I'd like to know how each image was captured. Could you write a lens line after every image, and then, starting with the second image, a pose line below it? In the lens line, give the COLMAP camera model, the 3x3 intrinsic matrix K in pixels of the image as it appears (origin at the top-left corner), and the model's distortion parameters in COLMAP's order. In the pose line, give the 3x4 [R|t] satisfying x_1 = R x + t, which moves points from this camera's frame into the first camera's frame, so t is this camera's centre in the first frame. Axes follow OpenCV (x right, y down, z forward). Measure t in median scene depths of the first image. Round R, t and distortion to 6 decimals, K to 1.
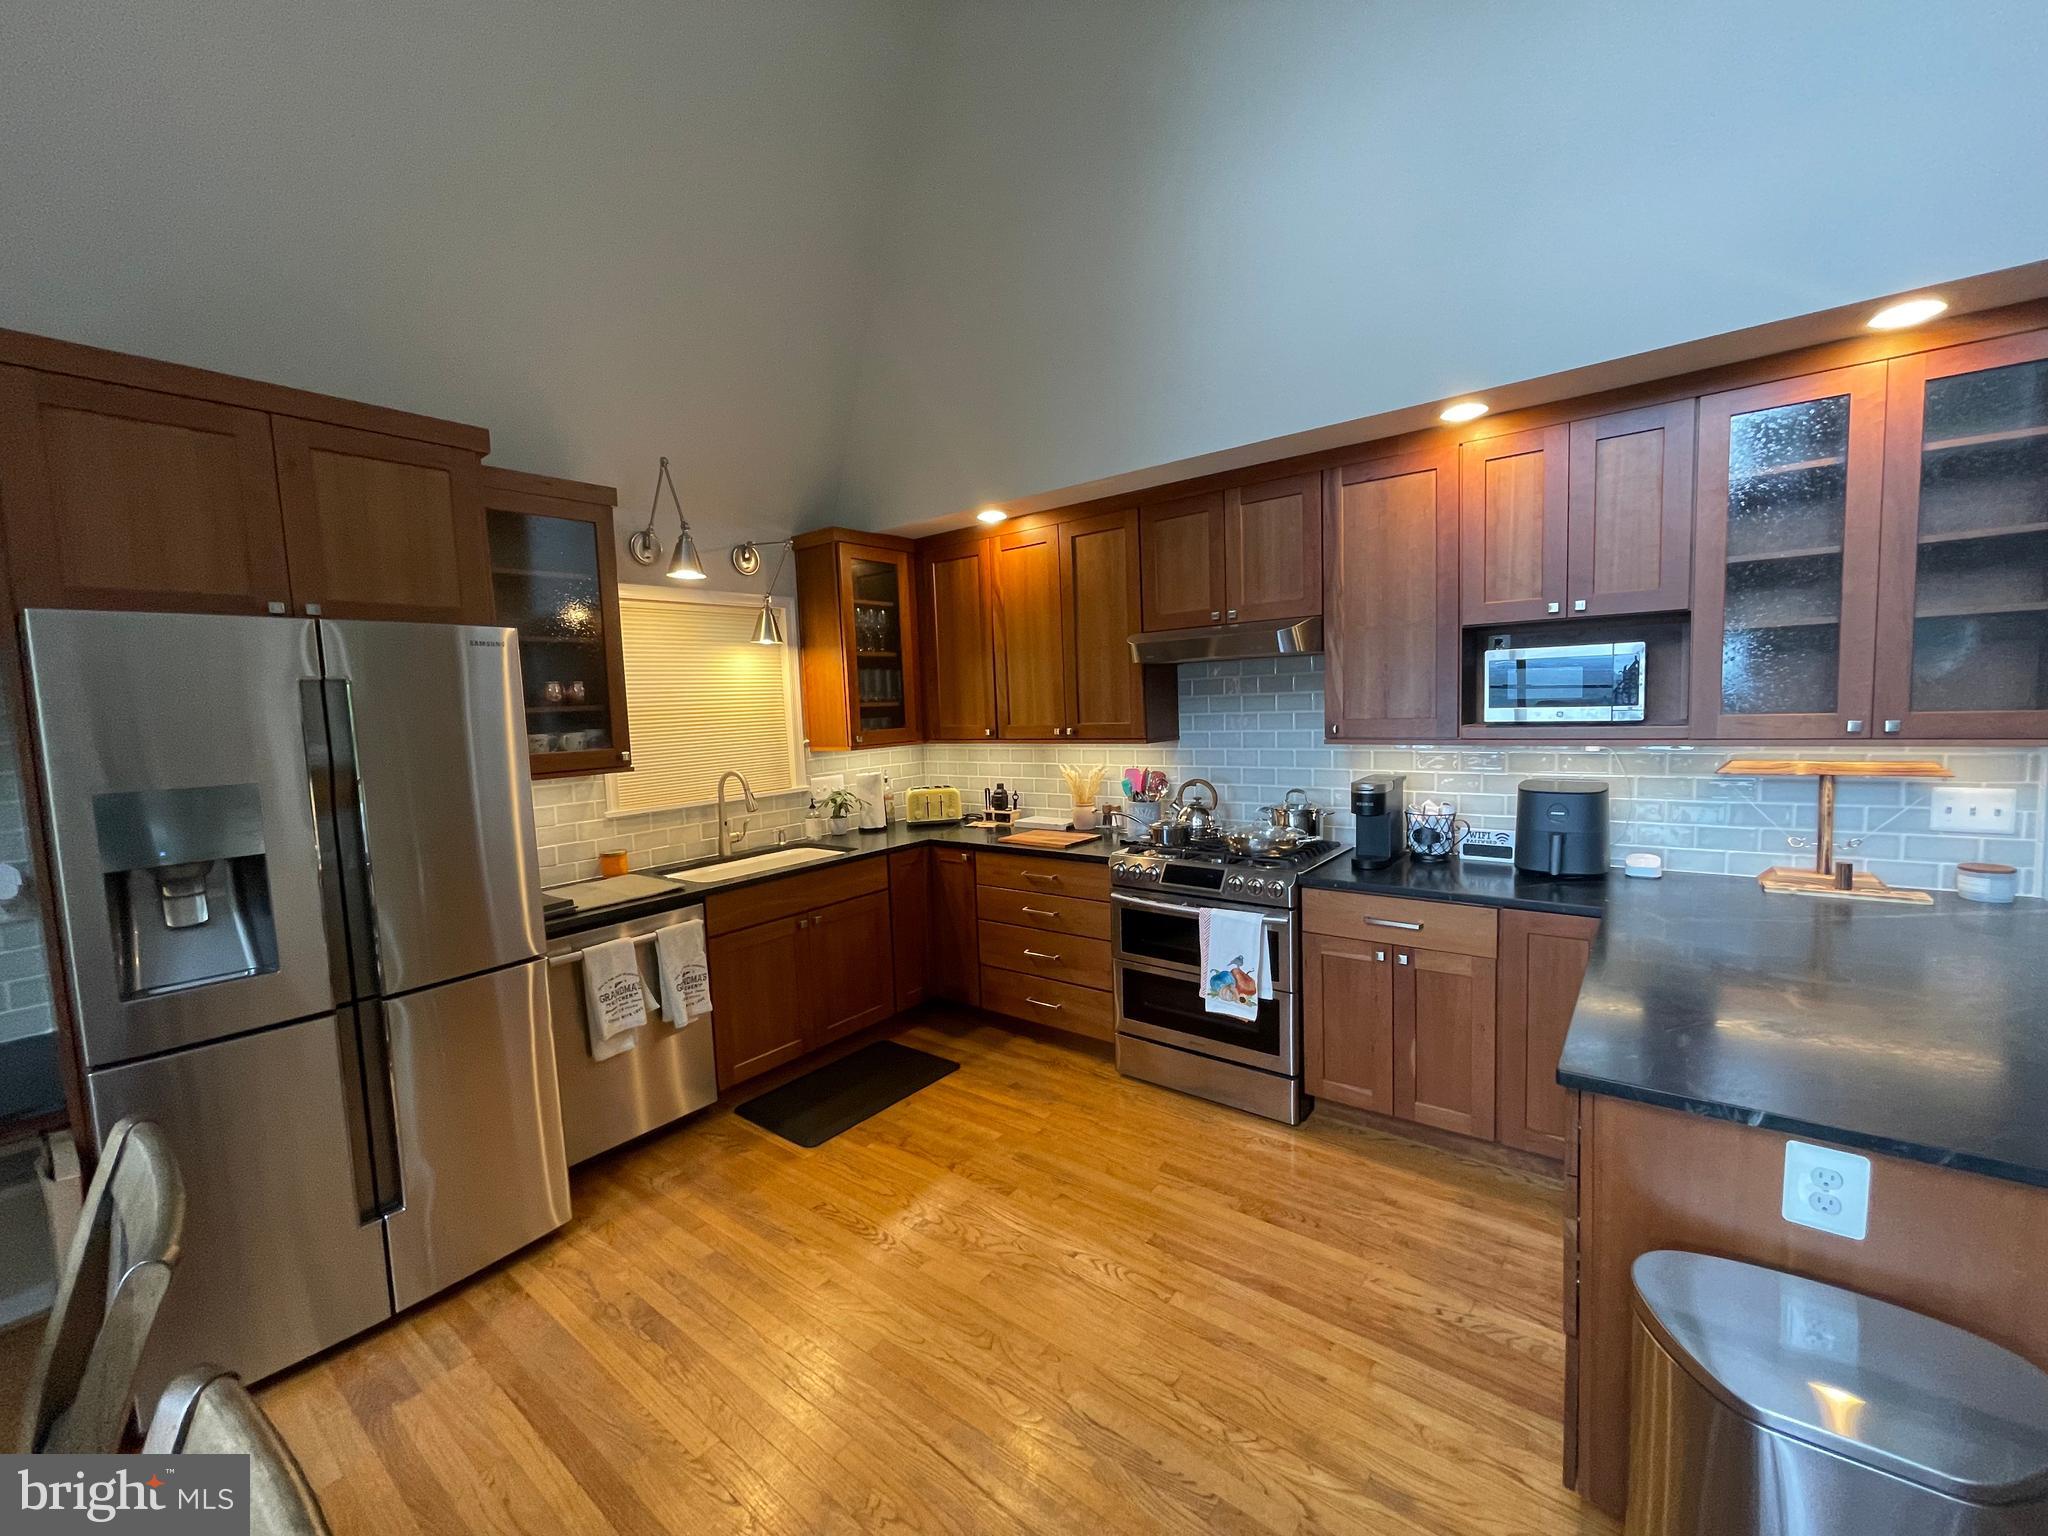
lens RADIAL K [[826.3, 0, 1017.3], [0, 826.3, 765.6], [0, 0, 1]] dist [-0.001511, 0.000030]
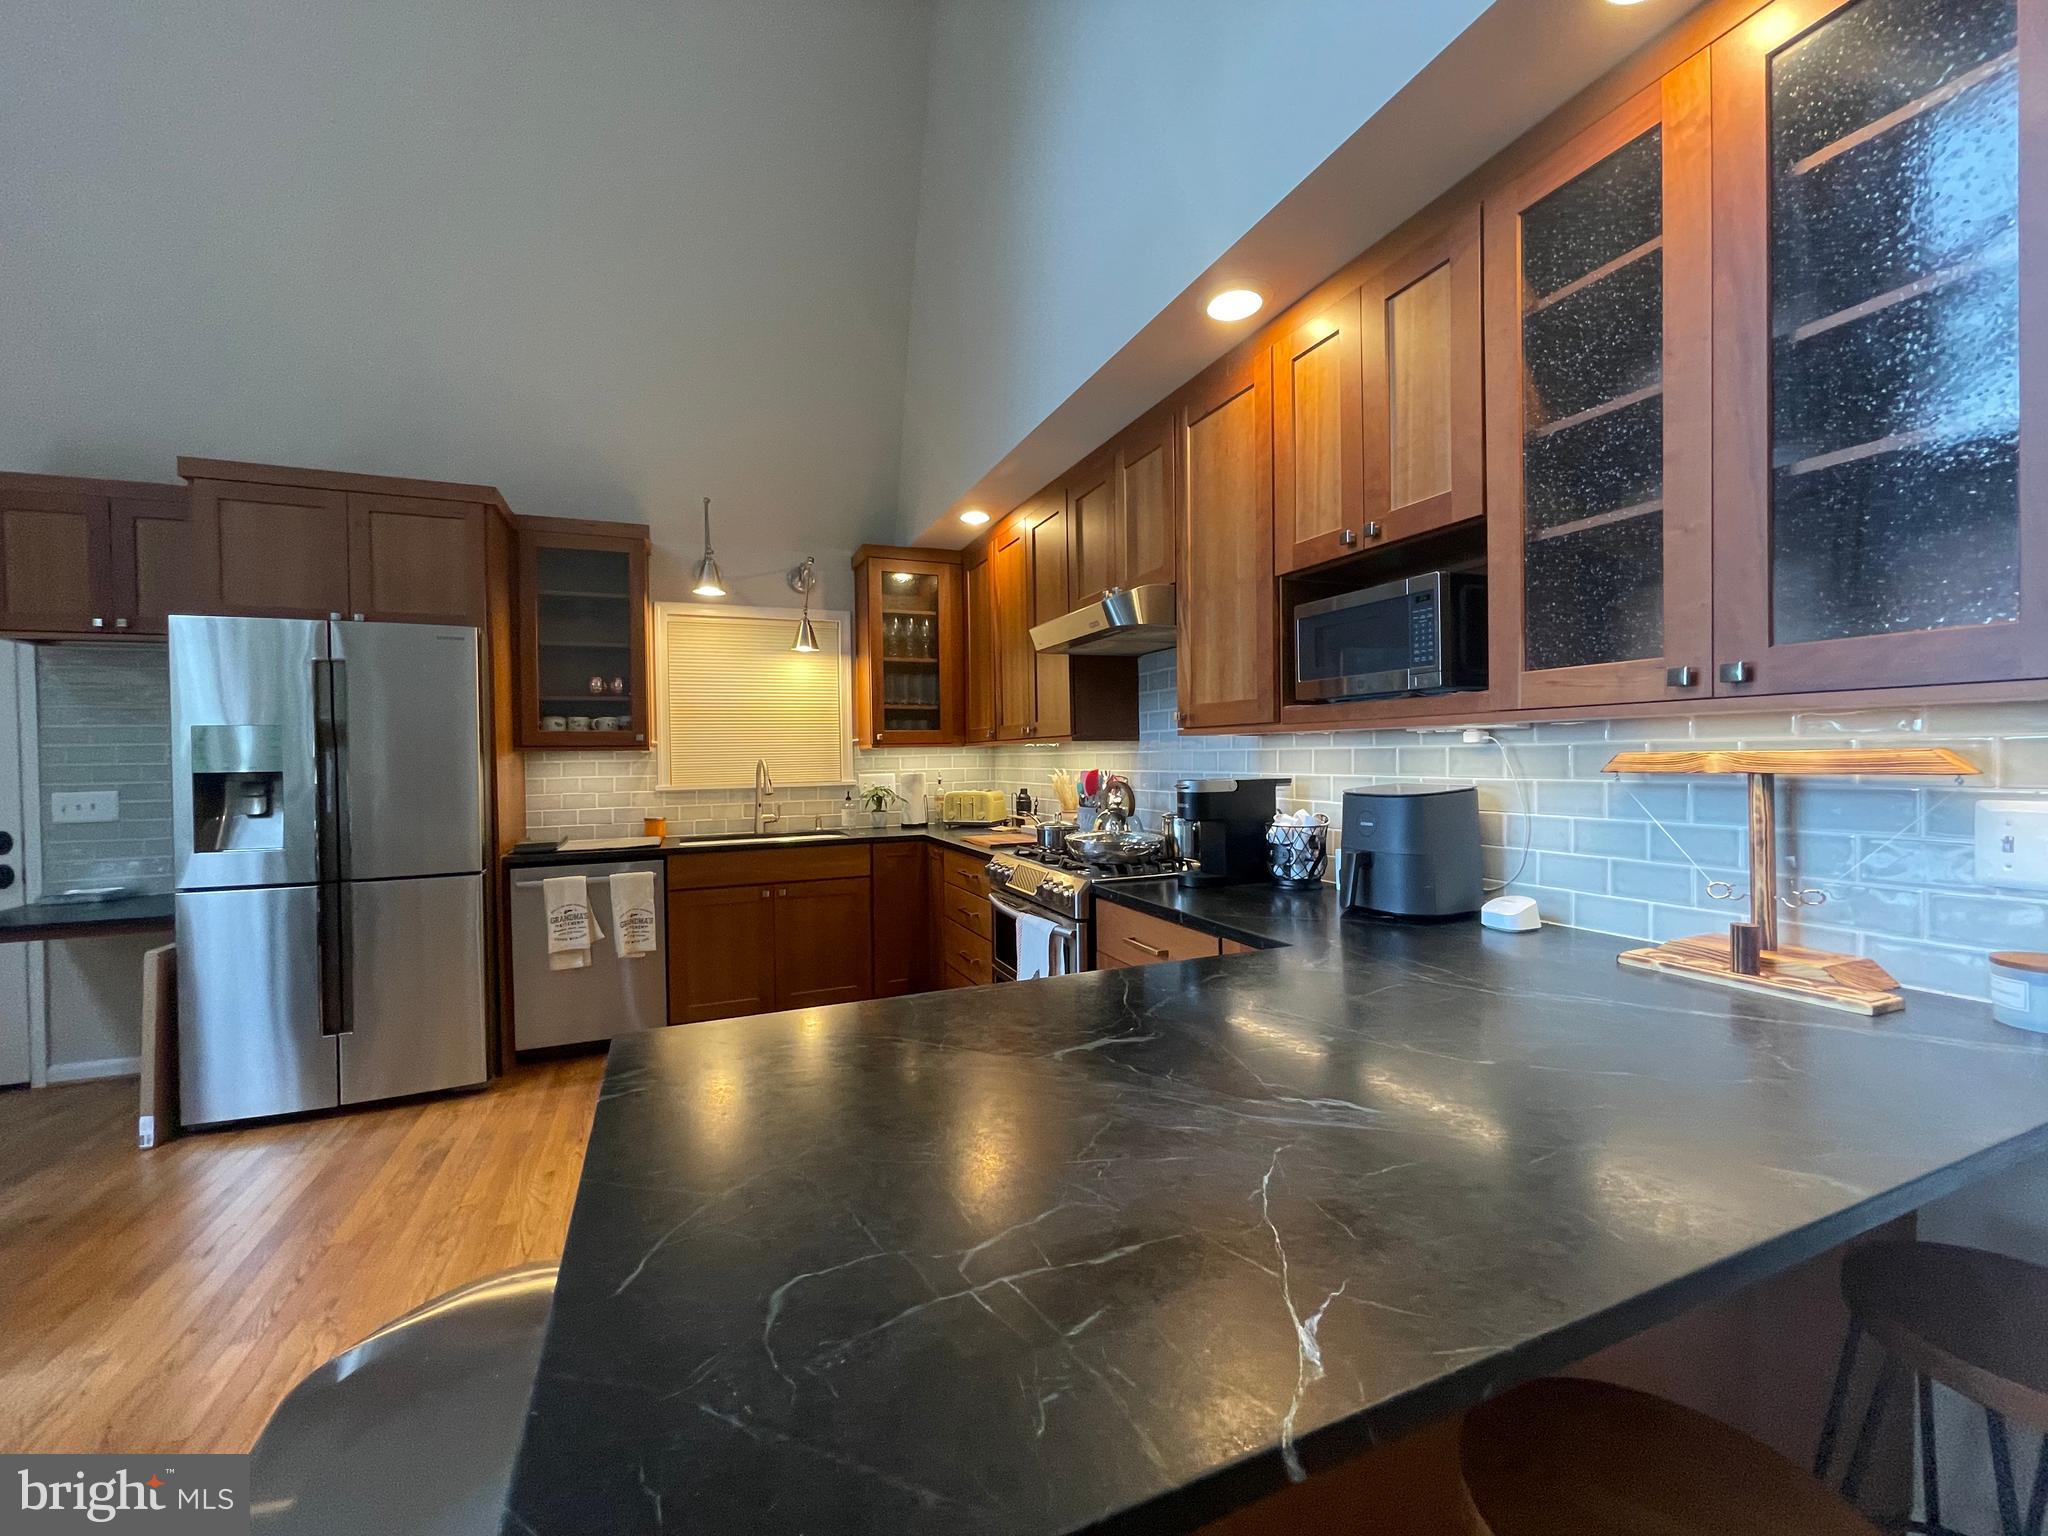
lens RADIAL K [[827.5, 0, 1019.6], [0, 827.5, 767.0], [0, 0, 1]] dist [0.000594, 0.000802]
pose [[0.872292, 0.033712, -0.487823, 0.661946], [-0.058932, 0.997597, -0.036437, 0.046866], [0.485422, 0.060533, 0.872182, 0.203530]]
